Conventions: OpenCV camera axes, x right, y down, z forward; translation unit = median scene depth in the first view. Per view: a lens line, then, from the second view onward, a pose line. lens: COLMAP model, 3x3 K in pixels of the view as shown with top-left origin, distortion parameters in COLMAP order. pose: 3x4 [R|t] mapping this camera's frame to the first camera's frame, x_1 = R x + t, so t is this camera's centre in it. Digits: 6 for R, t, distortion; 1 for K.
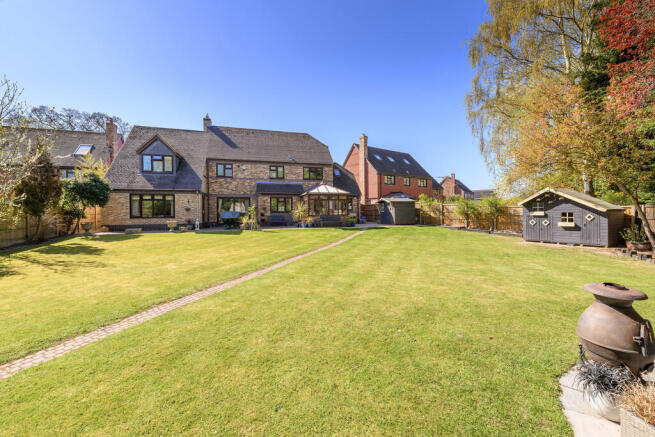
lens RADIAL K [[257.1, 0, 331.7], [0, 257.1, 217.2], [0, 0, 1]] dist [0.000915, -0.000095]
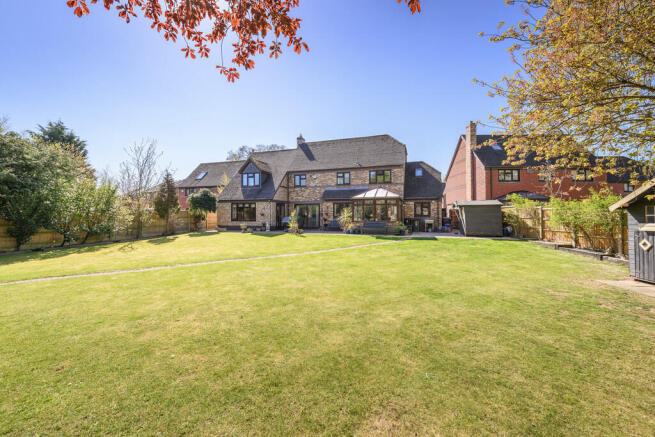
lens RADIAL K [[257.1, 0, 330.1], [0, 257.1, 216.7], [0, 0, 1]] dist [0.000915, -0.000095]
pose [[0.809181, 0.008935, -0.587492, 0.369036], [-0.020917, 0.999689, -0.013606, -0.008215], [0.587187, 0.023298, 0.809116, 0.154033]]
